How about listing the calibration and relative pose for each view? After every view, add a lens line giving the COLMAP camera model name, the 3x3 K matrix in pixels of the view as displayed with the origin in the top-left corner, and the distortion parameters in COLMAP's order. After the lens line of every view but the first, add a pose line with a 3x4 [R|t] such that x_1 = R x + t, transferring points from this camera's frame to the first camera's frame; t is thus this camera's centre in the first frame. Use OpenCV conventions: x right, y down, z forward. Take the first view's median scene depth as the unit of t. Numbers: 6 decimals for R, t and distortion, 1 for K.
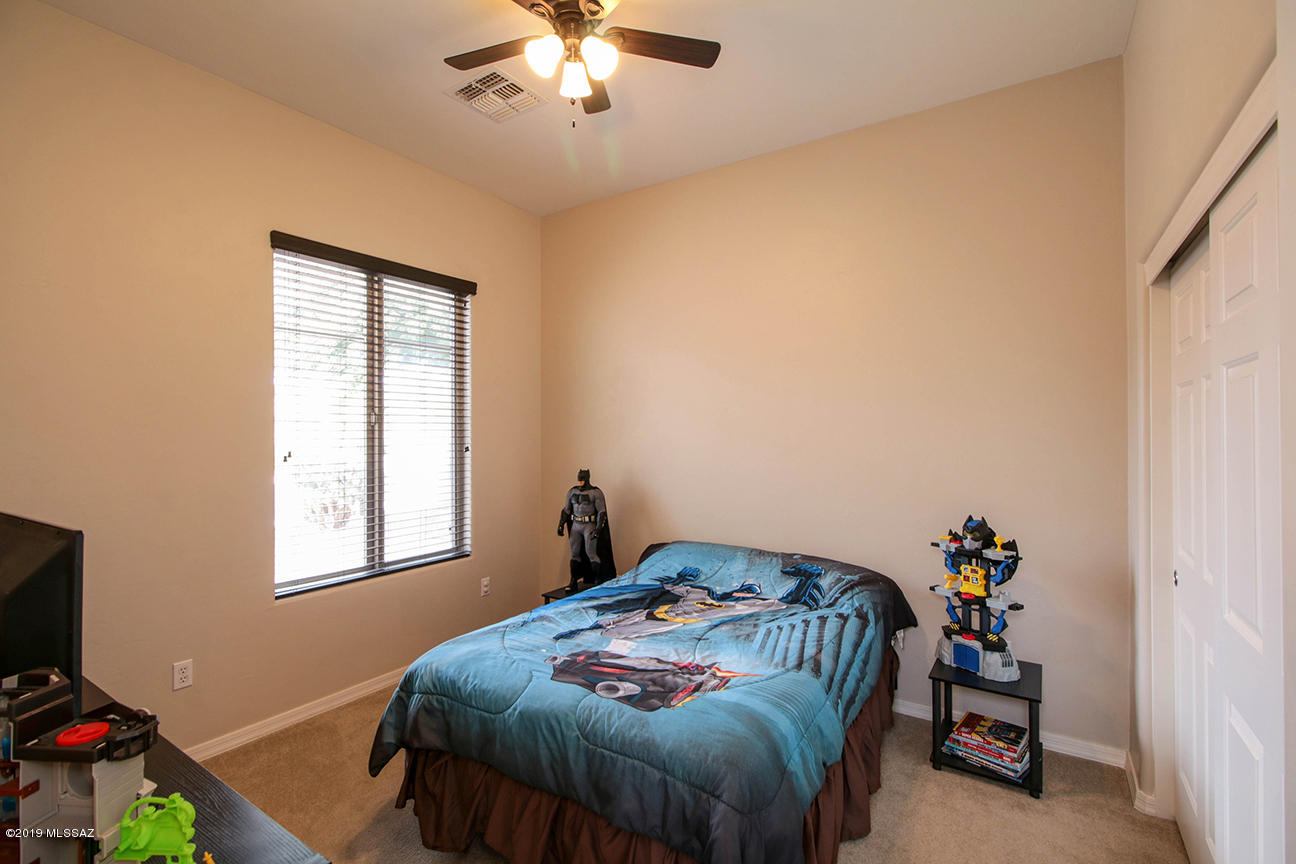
lens RADIAL K [[593.4, 0, 647.1], [0, 593.4, 426.4], [0, 0, 1]] dist [0.011366, -0.003991]
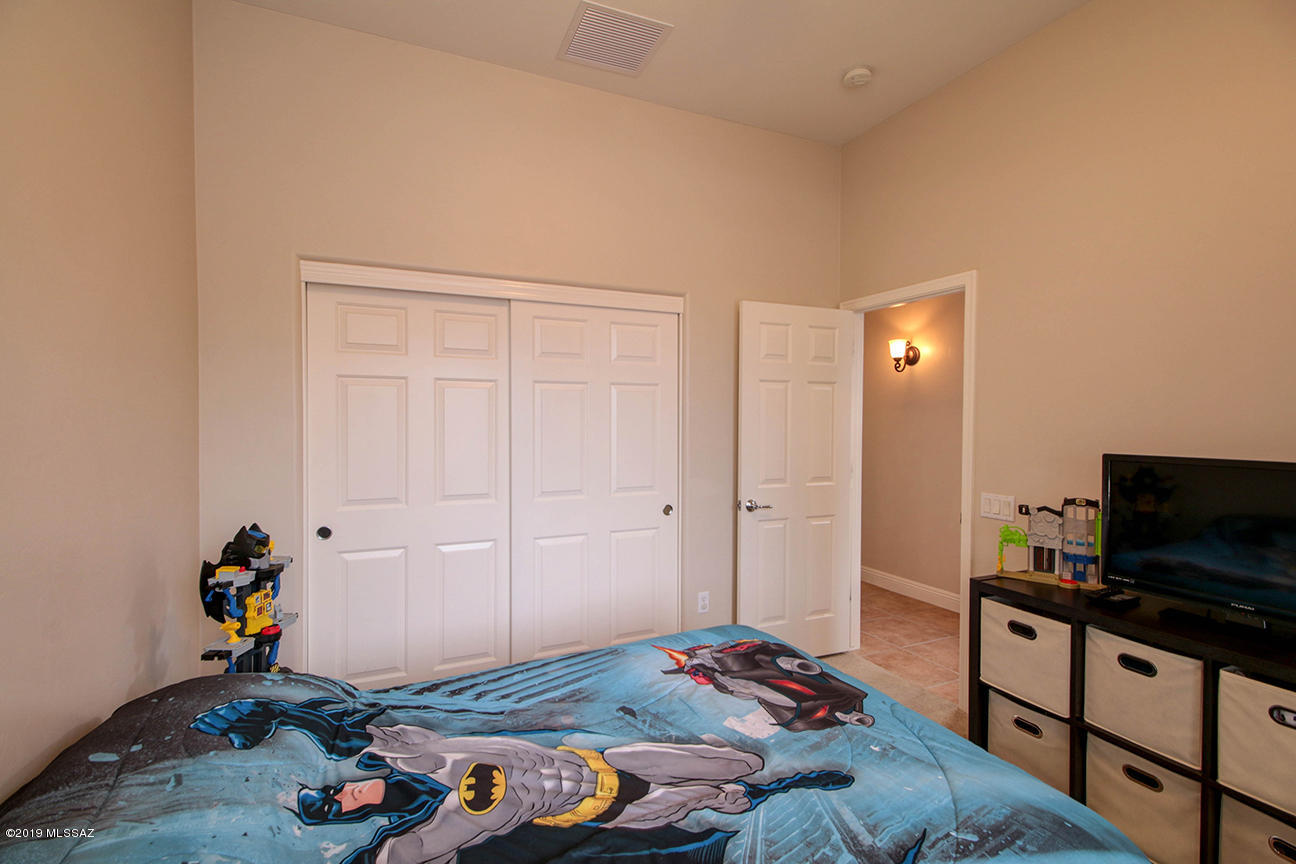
lens RADIAL K [[593.4, 0, 646.9], [0, 593.4, 432.8], [0, 0, 1]] dist [0.011366, -0.003991]
pose [[-0.847785, -0.012834, 0.530184, -0.283010], [-0.006707, 0.999887, 0.013478, 0.031120], [-0.530297, 0.007871, -0.847775, 1.562999]]
